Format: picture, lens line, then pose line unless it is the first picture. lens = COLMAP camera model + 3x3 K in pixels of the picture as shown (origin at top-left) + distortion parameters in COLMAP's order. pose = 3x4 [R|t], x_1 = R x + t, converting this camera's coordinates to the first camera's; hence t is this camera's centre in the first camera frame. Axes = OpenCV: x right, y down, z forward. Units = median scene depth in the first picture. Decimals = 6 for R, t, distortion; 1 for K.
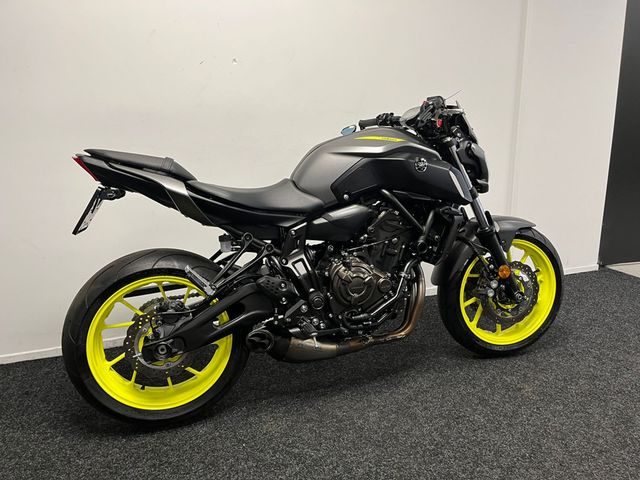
lens RADIAL K [[486.1, 0, 324.9], [0, 486.1, 242.9], [0, 0, 1]] dist [0.082483, -0.112398]
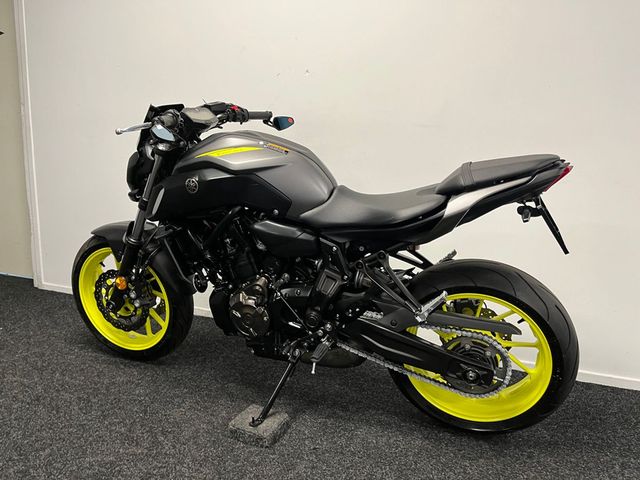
lens RADIAL K [[486.1, 0, 317.7], [0, 486.1, 240.5], [0, 0, 1]] dist [0.082483, -0.112398]
pose [[0.771351, 0.171375, -0.612902, 0.675703], [-0.212581, 0.977127, 0.005679, -0.044308], [0.599856, 0.125911, 0.790139, 0.311614]]
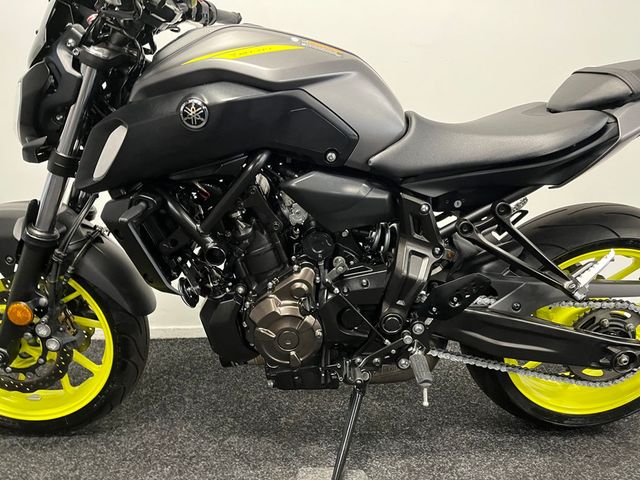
lens RADIAL K [[486.1, 0, 316.1], [0, 486.1, 238.7], [0, 0, 1]] dist [0.082483, -0.112398]
pose [[0.948202, 0.094185, -0.303383, 0.195404], [-0.100902, 0.994875, -0.006503, 0.024296], [0.301216, 0.036778, 0.952846, 0.455845]]
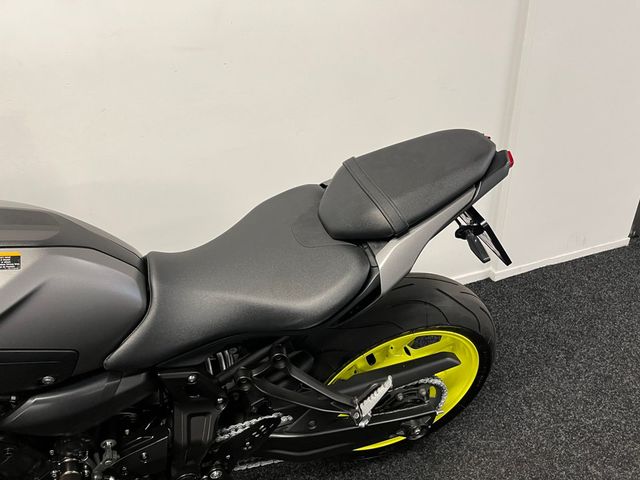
lens RADIAL K [[486.1, 0, 326.0], [0, 486.1, 242.4], [0, 0, 1]] dist [0.082483, -0.112398]
pose [[0.998937, -0.016857, -0.042906, 0.303036], [0.029064, 0.952761, 0.302329, -0.319428], [0.035782, -0.303254, 0.952238, 0.618087]]
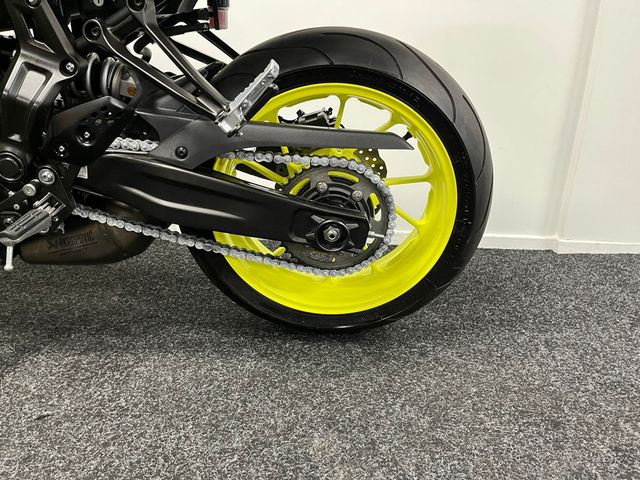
lens RADIAL K [[486.1, 0, 319.1], [0, 486.1, 234.3], [0, 0, 1]] dist [0.082483, -0.112398]
pose [[0.934052, 0.166984, -0.315694, 0.531753], [-0.146316, 0.985293, 0.088256, 0.096475], [0.325789, -0.036245, 0.944748, 0.738735]]
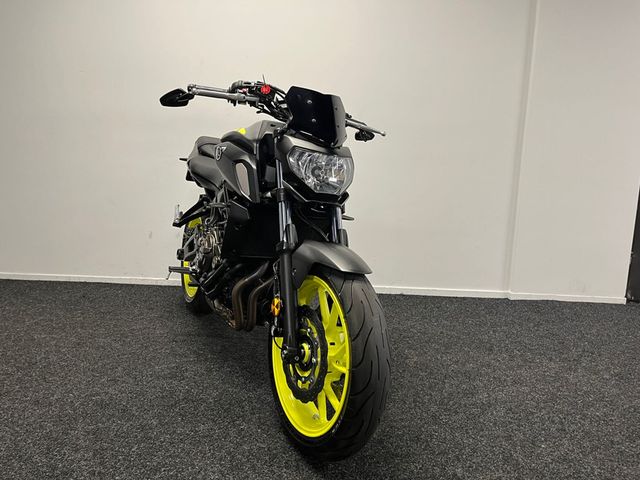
lens RADIAL K [[486.1, 0, 319.2], [0, 486.1, 240.5], [0, 0, 1]] dist [0.082483, -0.112398]
pose [[0.923466, 0.112065, -0.366950, 0.653386], [-0.143017, 0.988008, -0.058184, 0.138096], [0.356030, 0.106211, 0.928419, -0.169902]]
